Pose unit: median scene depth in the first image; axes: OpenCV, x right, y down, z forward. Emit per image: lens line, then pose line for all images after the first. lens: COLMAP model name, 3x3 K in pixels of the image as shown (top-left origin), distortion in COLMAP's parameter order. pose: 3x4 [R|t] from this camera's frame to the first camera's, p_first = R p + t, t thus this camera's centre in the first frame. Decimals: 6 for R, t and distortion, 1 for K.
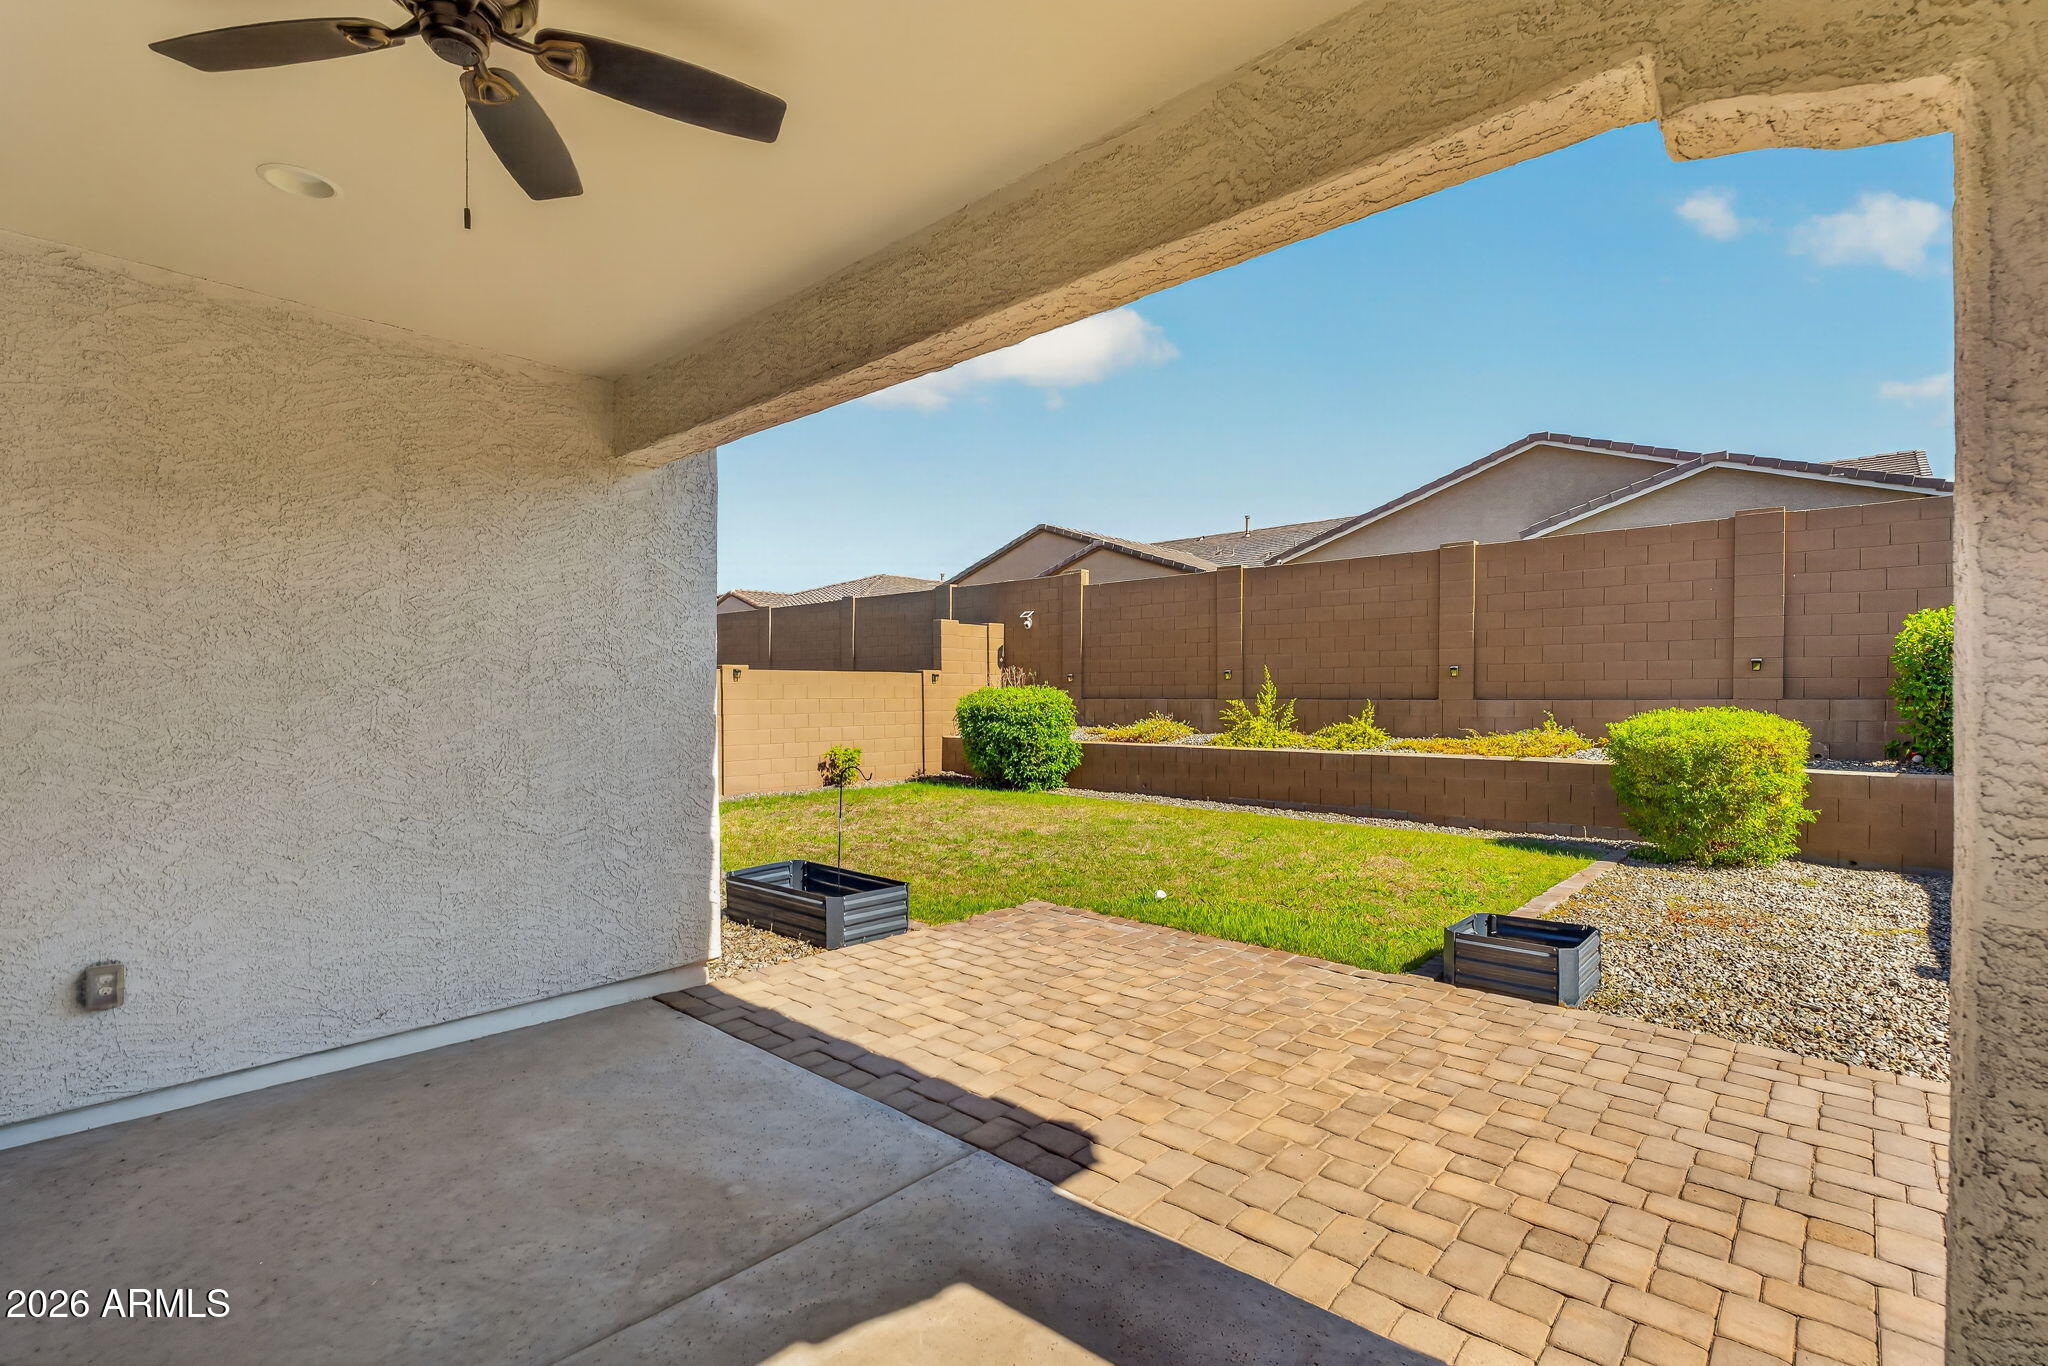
lens RADIAL K [[931.5, 0, 1022.7], [0, 931.5, 695.5], [0, 0, 1]] dist [-0.004474, -0.000144]
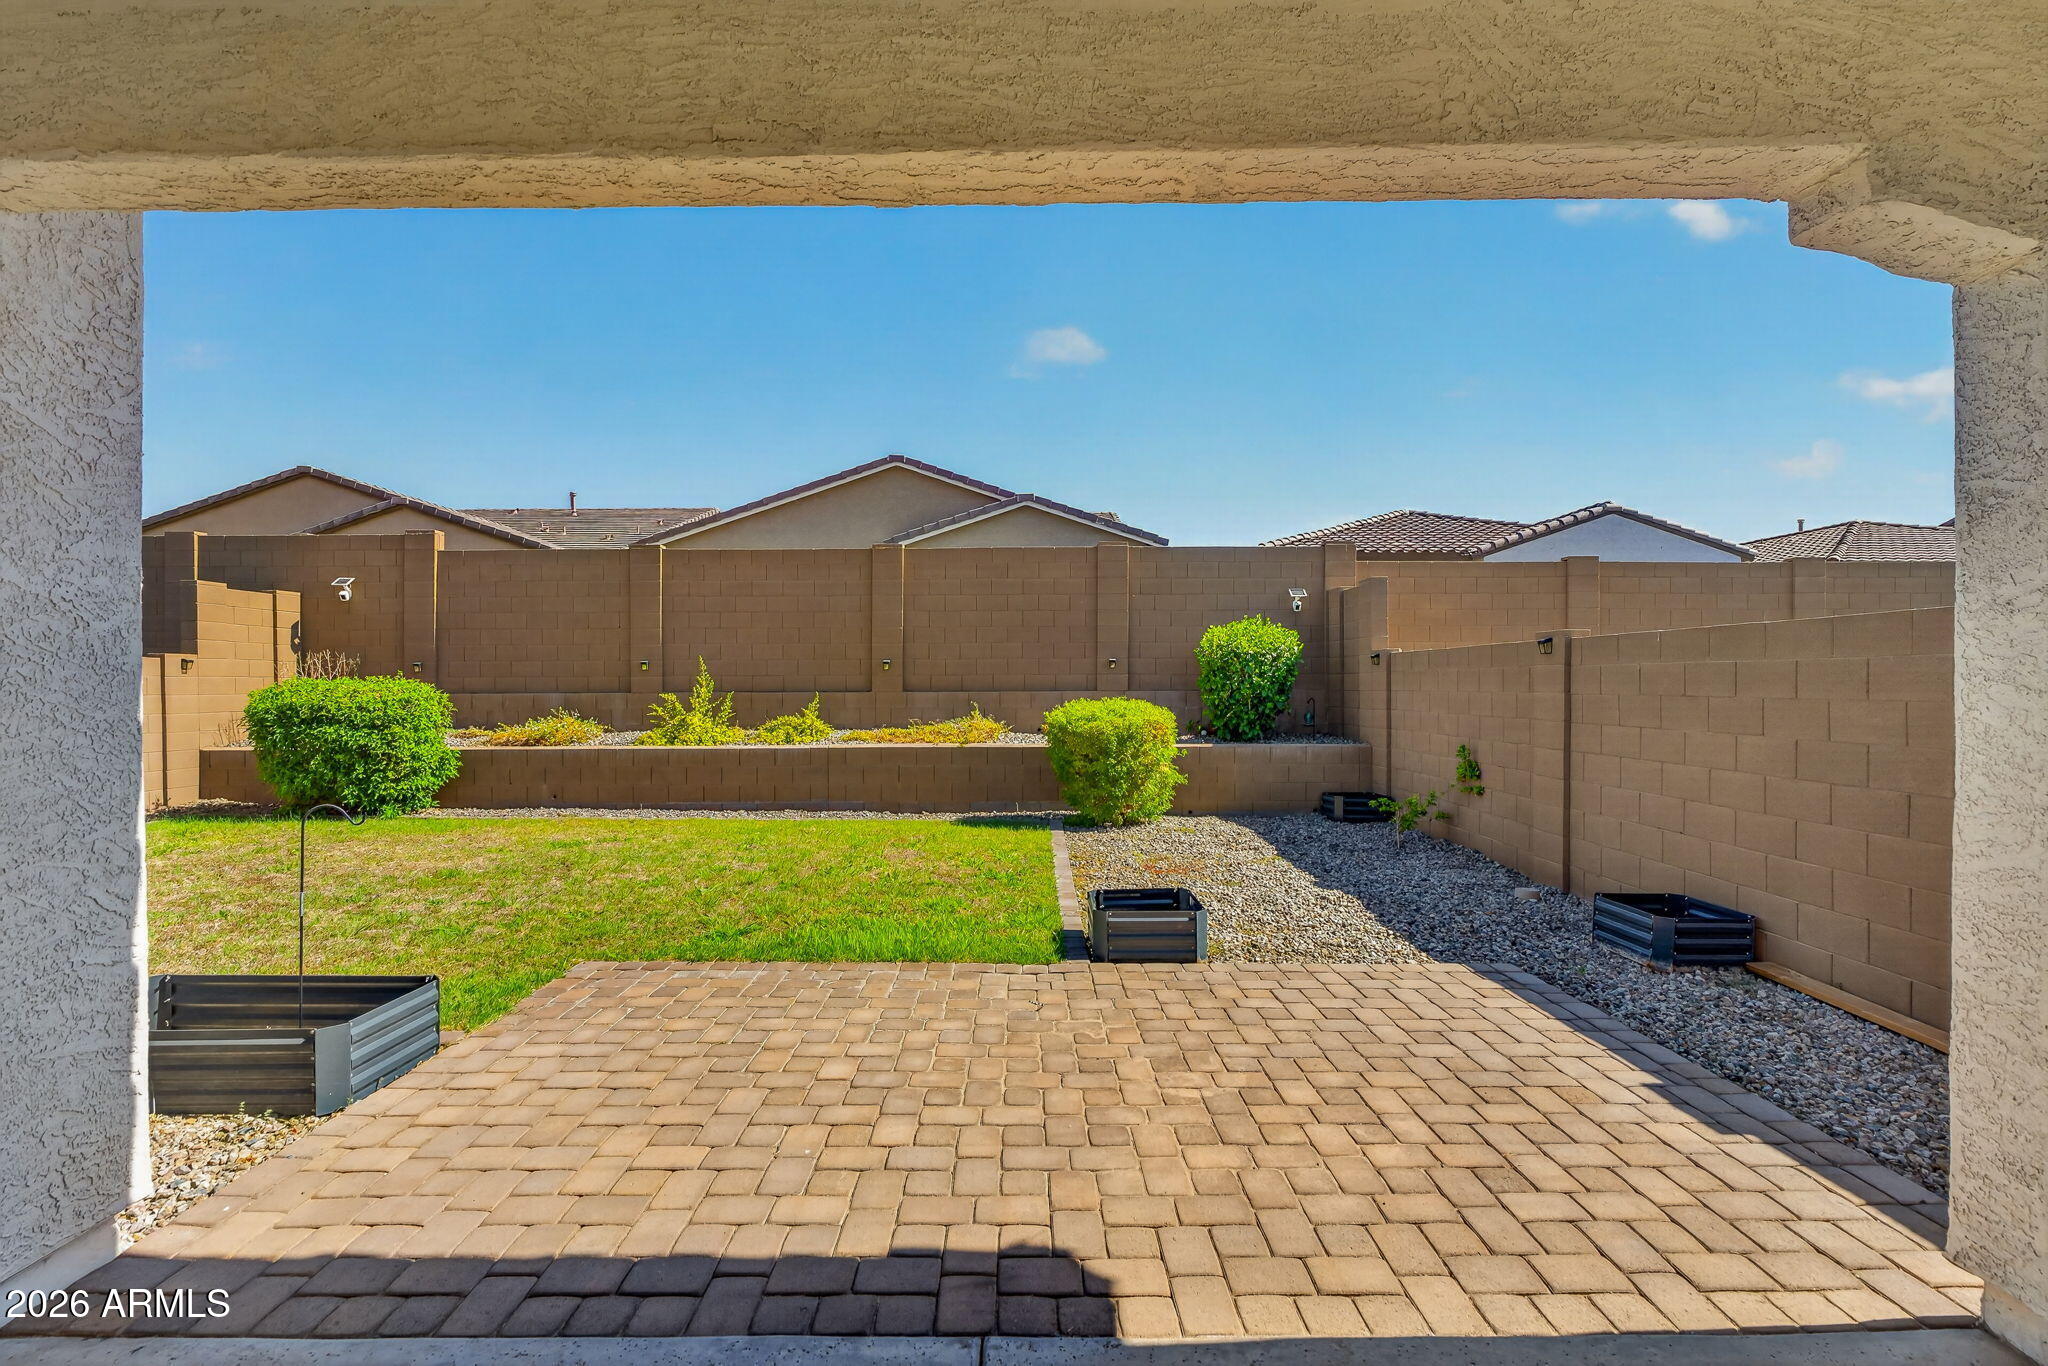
lens RADIAL K [[920.0, 0, 1024.0], [0, 920.0, 683.0], [0, 0, 1]] dist [-0.003009, -0.000509]
pose [[0.741956, 0.002039, 0.670446, -0.184387], [0.002252, 0.999982, -0.005533, 0.000059], [-0.670445, 0.005615, 0.741938, 0.175717]]
